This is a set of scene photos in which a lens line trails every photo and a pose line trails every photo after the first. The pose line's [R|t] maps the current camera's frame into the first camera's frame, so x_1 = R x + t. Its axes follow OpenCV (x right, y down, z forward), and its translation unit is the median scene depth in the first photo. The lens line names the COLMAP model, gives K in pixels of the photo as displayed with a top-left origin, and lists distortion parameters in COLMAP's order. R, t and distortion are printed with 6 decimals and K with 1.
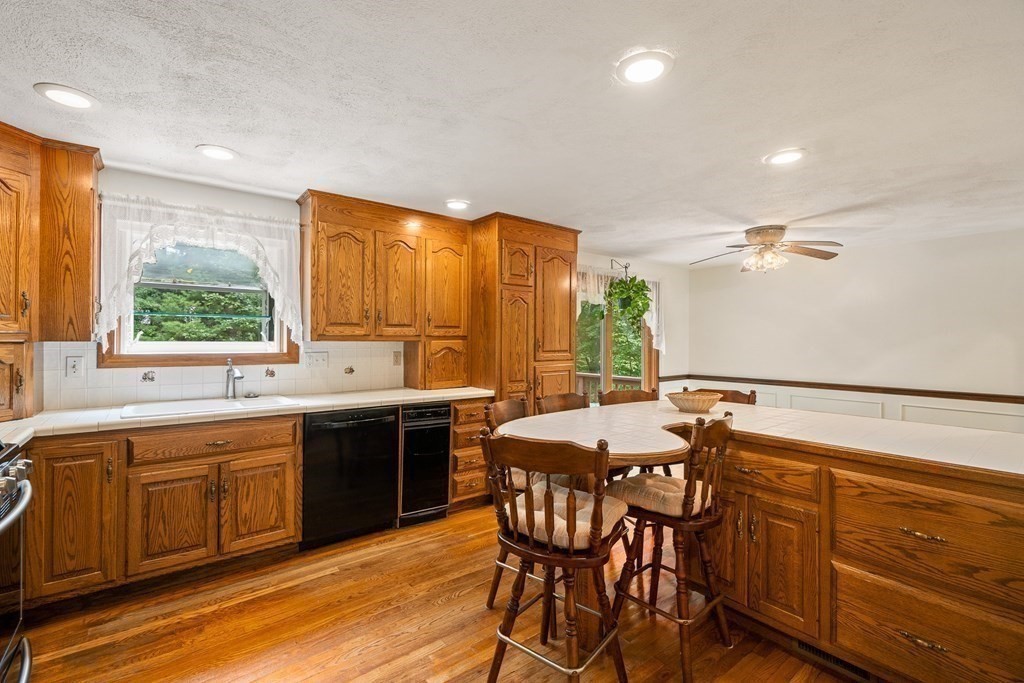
lens RADIAL K [[445.0, 0, 498.9], [0, 445.0, 339.8], [0, 0, 1]] dist [0.003934, -0.003116]
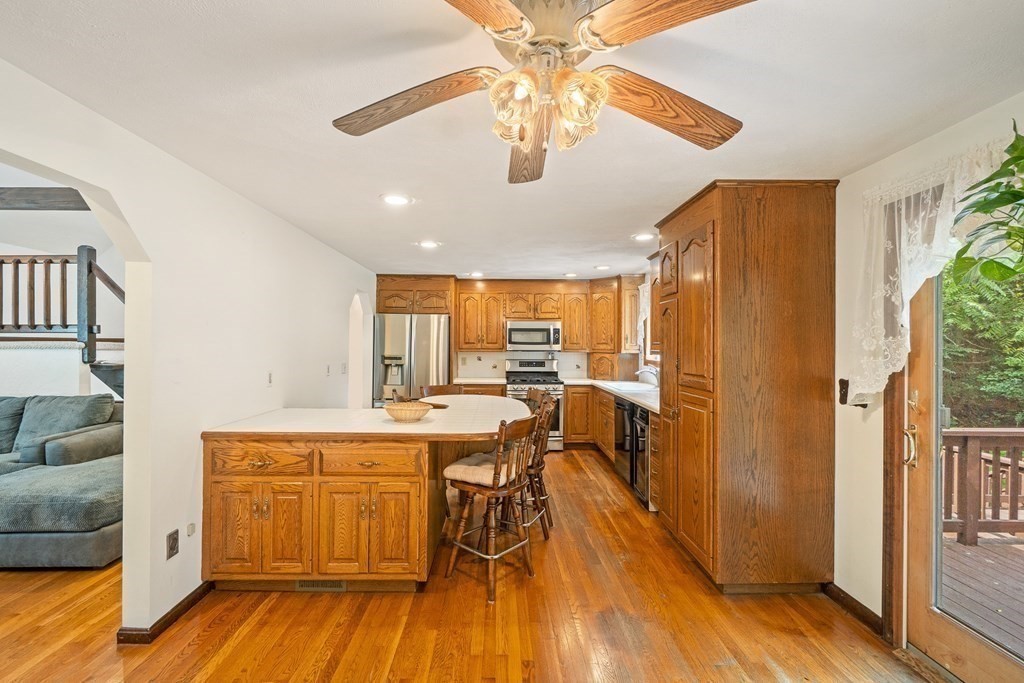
lens RADIAL K [[445.0, 0, 514.0], [0, 445.0, 339.9], [0, 0, 1]] dist [0.003934, -0.003116]
pose [[-0.574506, -0.016145, -0.818341, 1.166600], [-0.006491, 0.999864, -0.015169, -0.021787], [0.818474, -0.003403, -0.574533, 1.574083]]
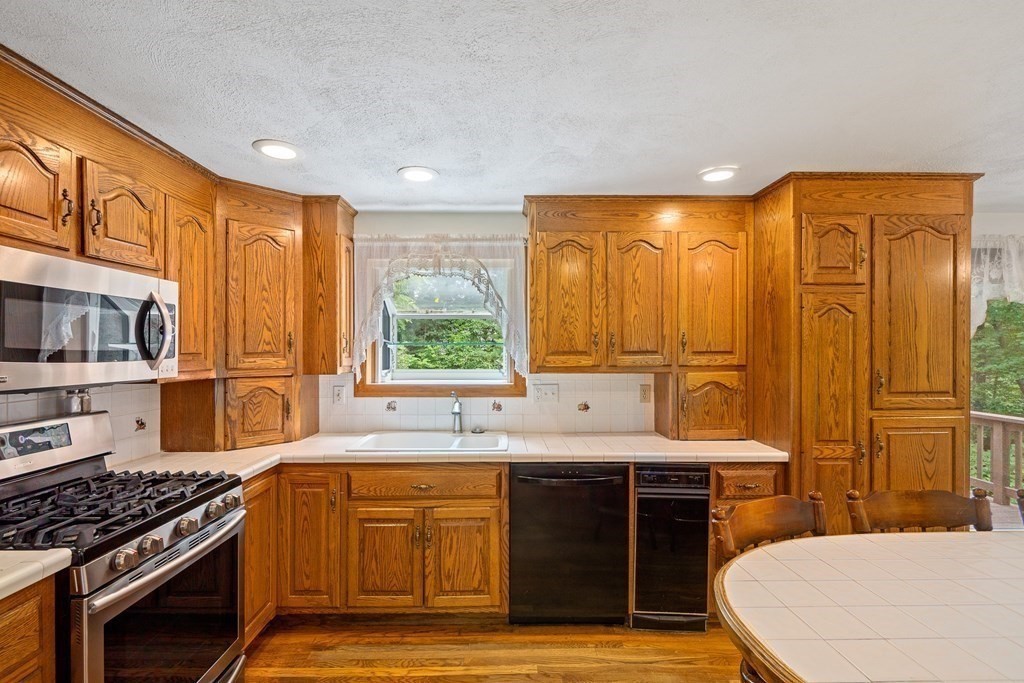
lens RADIAL K [[464.8, 0, 512.6], [0, 464.8, 350.6], [0, 0, 1]] dist [-0.001072, 0.000063]
pose [[0.804338, -0.006669, -0.594135, 0.083293], [0.005336, 0.999978, -0.004001, -0.039266], [0.594148, 0.000048, 0.804356, 0.279659]]
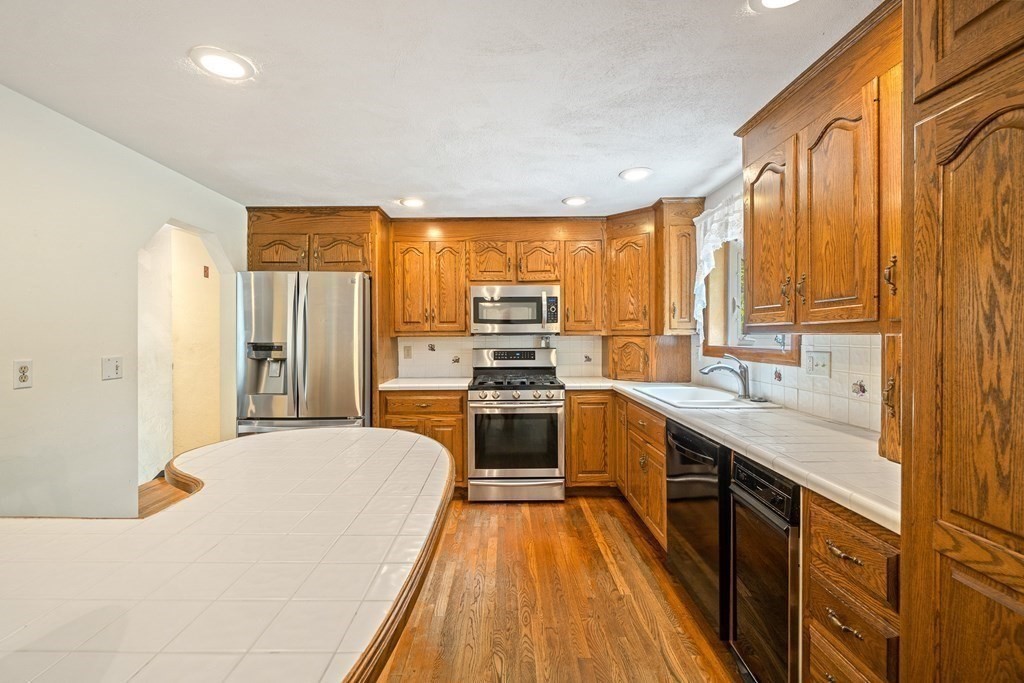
lens RADIAL K [[445.0, 0, 508.7], [0, 445.0, 338.2], [0, 0, 1]] dist [0.003934, -0.003116]
pose [[-0.593690, 0.005520, -0.804675, 0.423225], [0.003823, 0.999985, 0.004039, 0.004962], [0.804685, -0.000678, -0.593701, 1.182012]]
